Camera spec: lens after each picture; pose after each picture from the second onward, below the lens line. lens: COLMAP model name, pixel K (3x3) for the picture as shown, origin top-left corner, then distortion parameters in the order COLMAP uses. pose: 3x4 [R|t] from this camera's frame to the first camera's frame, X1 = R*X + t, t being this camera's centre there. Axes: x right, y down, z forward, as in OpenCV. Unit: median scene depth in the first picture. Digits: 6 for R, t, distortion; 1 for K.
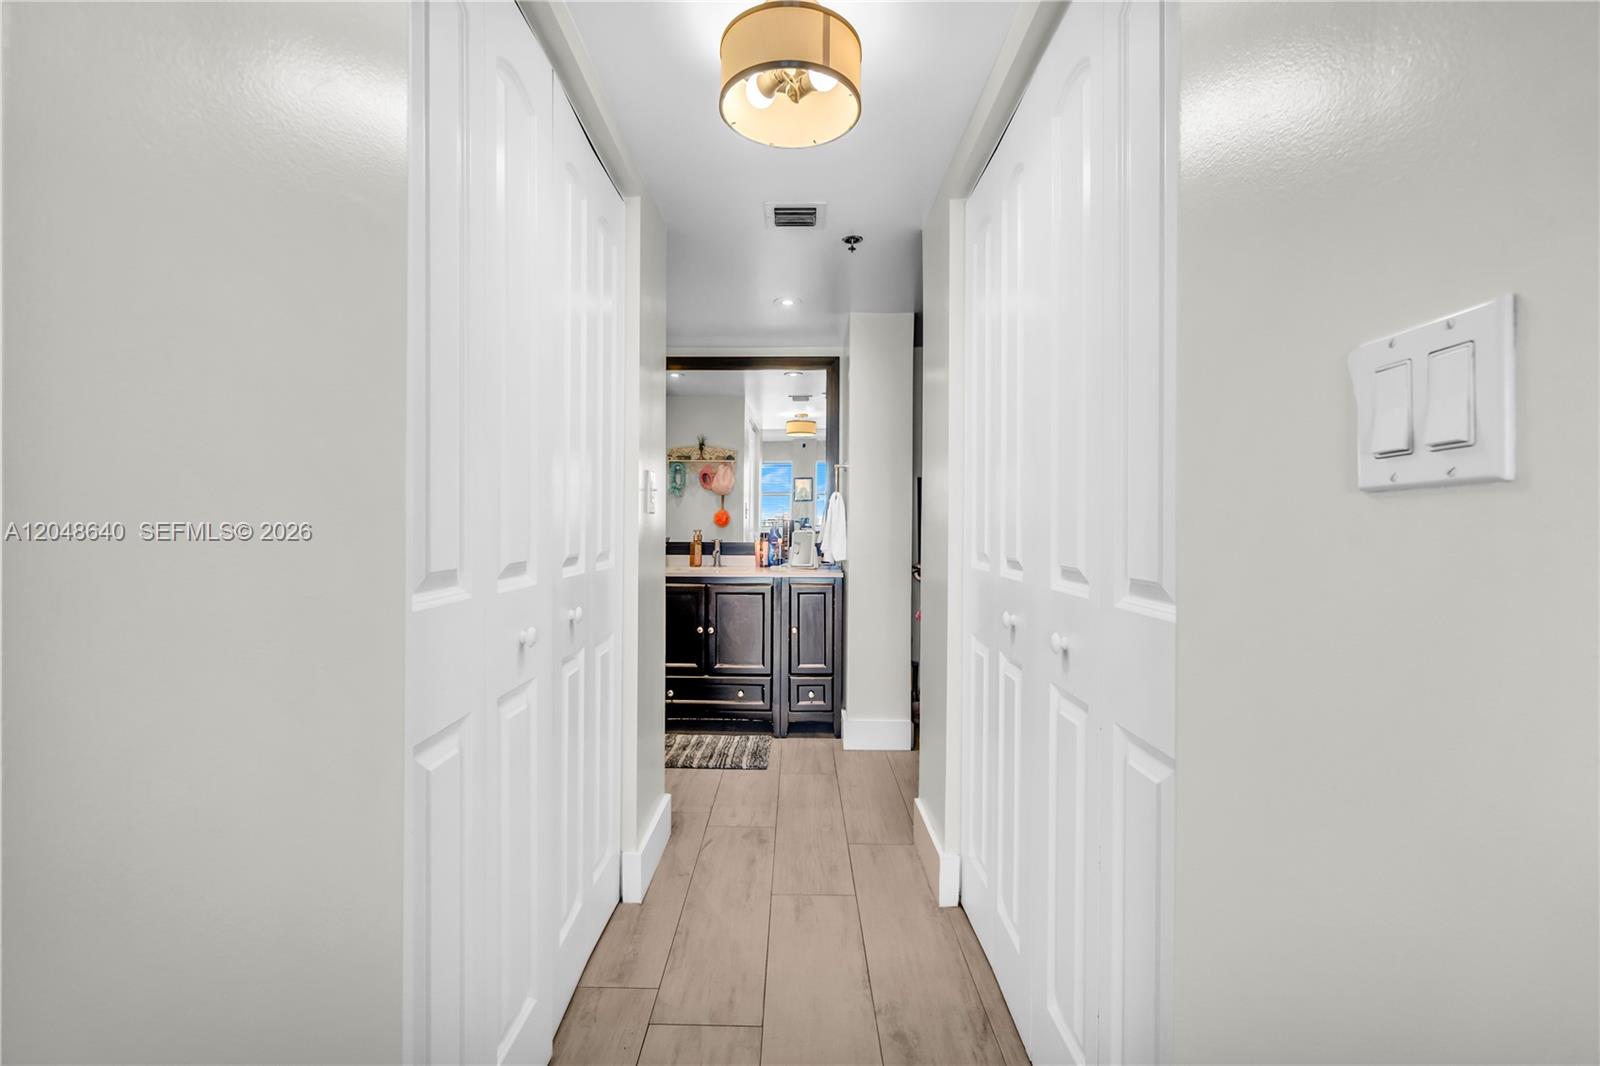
lens RADIAL K [[703.1, 0, 798.9], [0, 703.1, 525.7], [0, 0, 1]] dist [-0.006570, 0.002217]
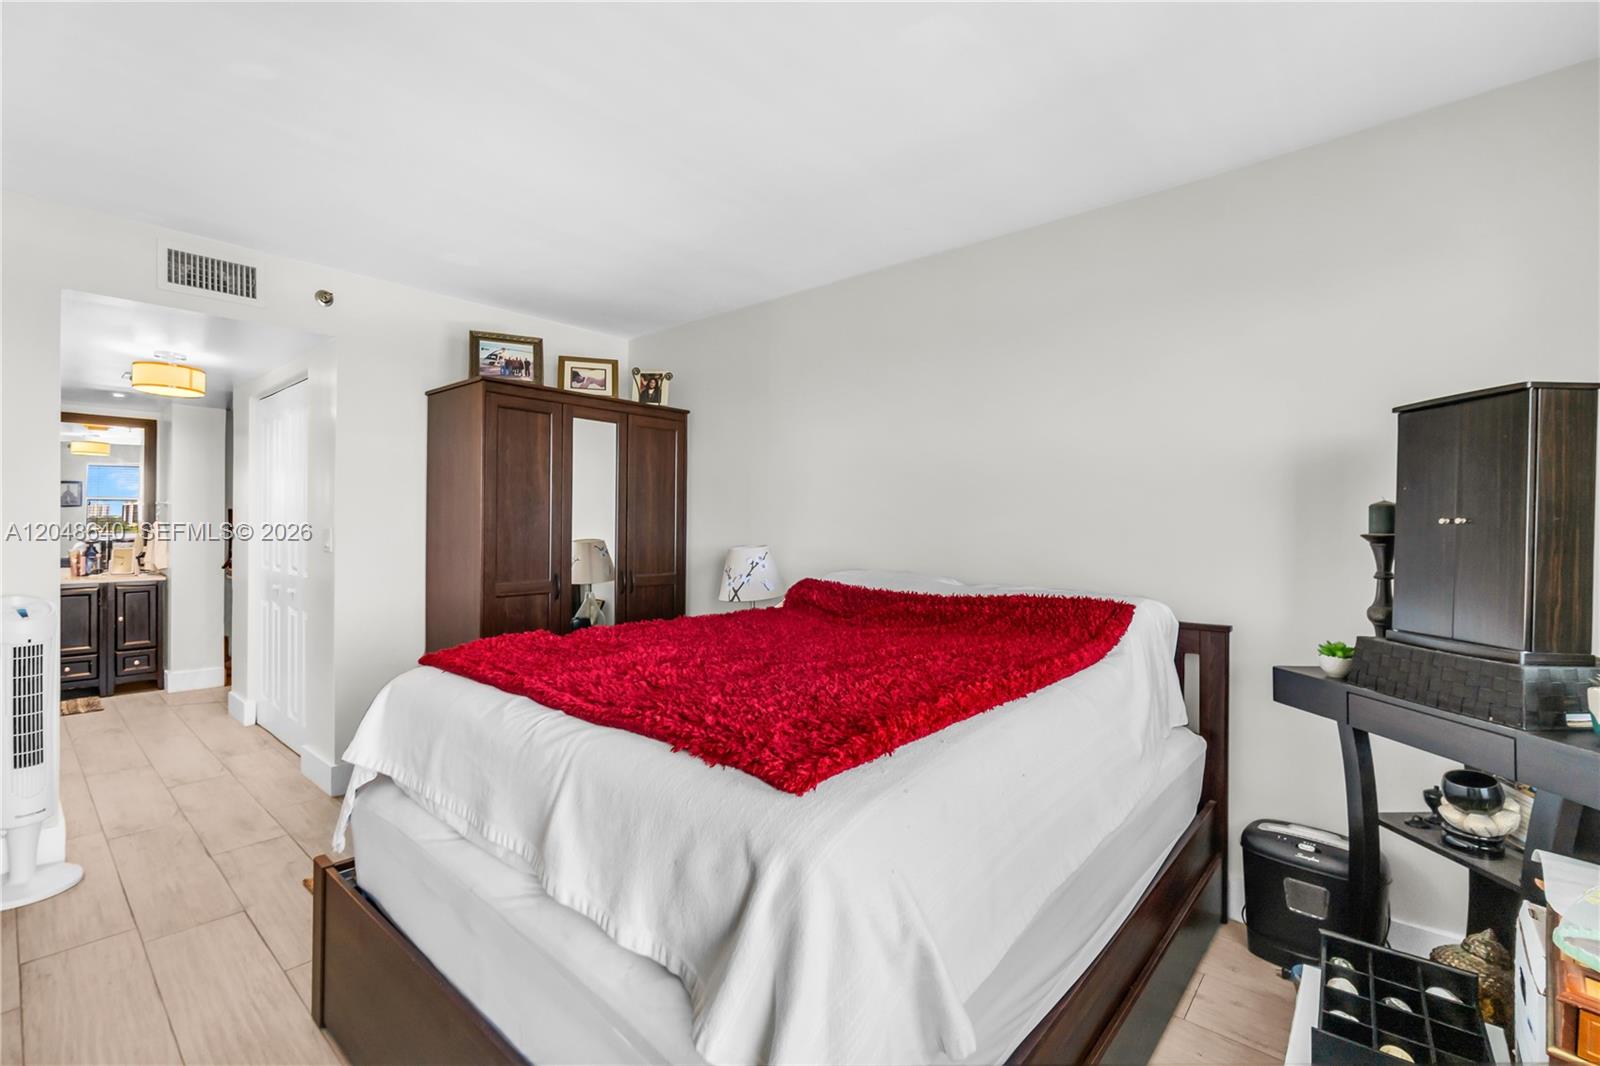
lens RADIAL K [[703.1, 0, 790.1], [0, 703.1, 526.6], [0, 0, 1]] dist [-0.006570, 0.002217]
pose [[0.663684, -0.005873, 0.747990, -0.147161], [-0.000030, 0.999969, 0.007879, -0.043619], [-0.748013, -0.005251, 0.663663, -0.846448]]
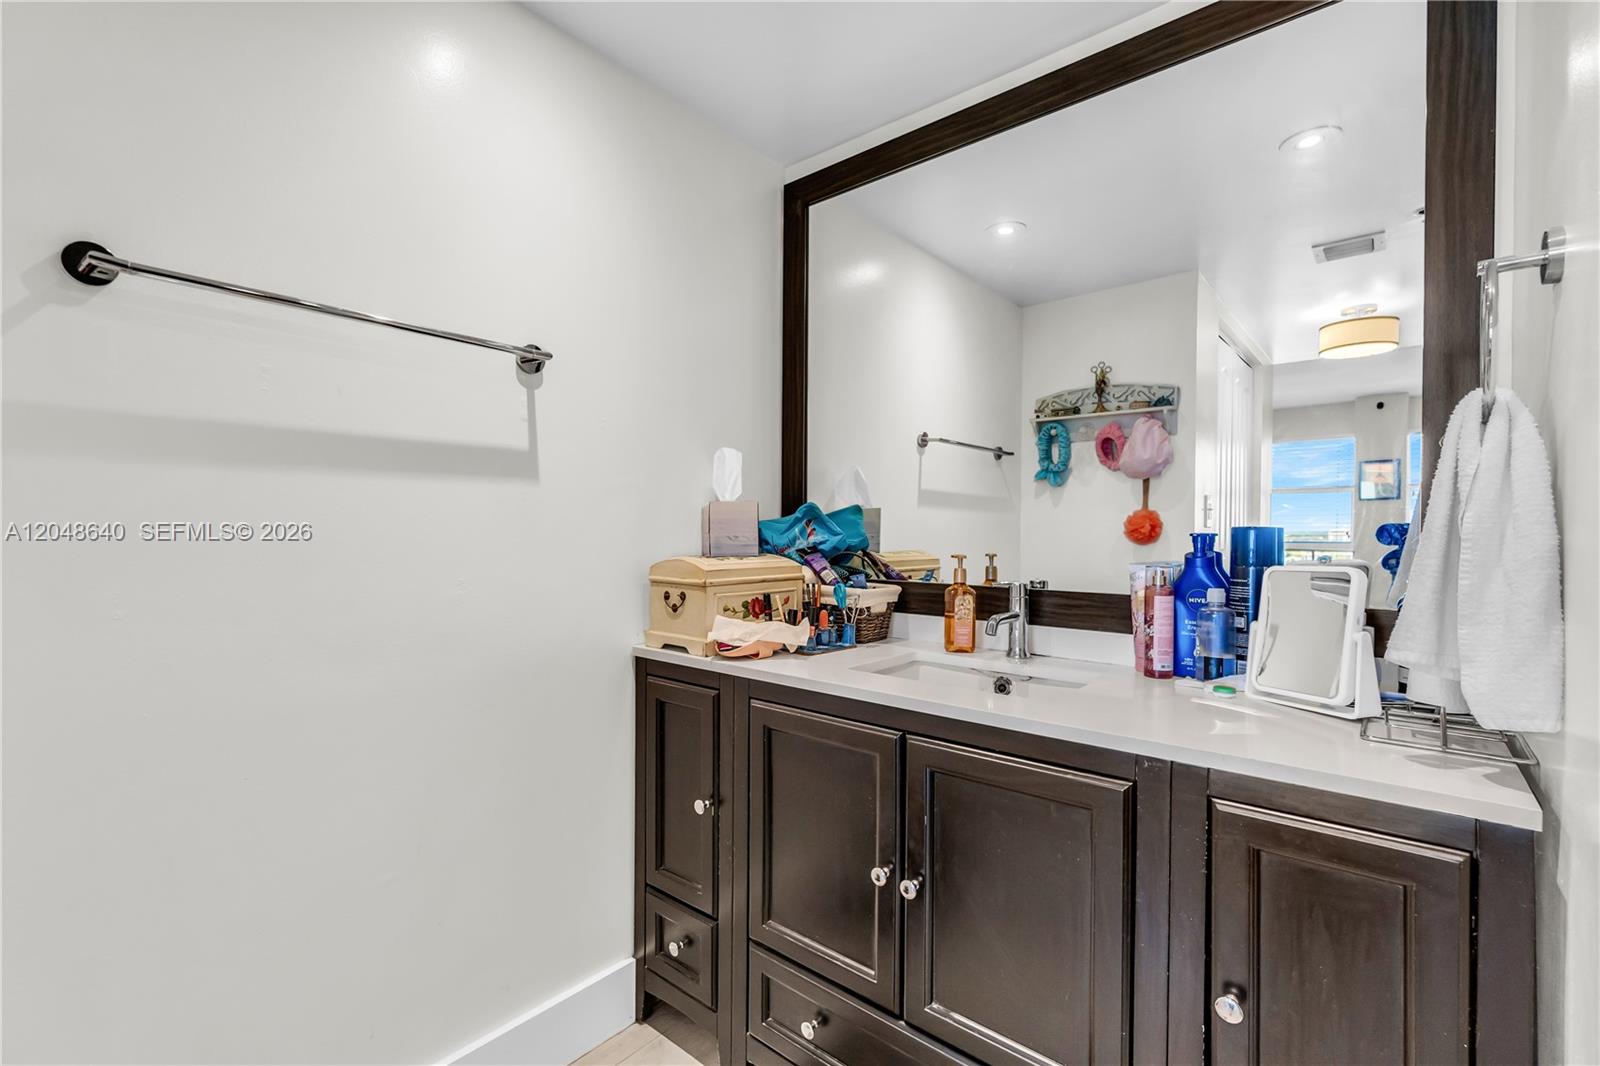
lens RADIAL K [[703.1, 0, 793.5], [0, 703.1, 532.6], [0, 0, 1]] dist [-0.006570, 0.002217]
pose [[0.764530, -0.003220, -0.644580, 0.027846], [-0.002359, 0.999967, -0.007793, -0.002418], [0.644584, 0.007479, 0.764497, 0.653214]]
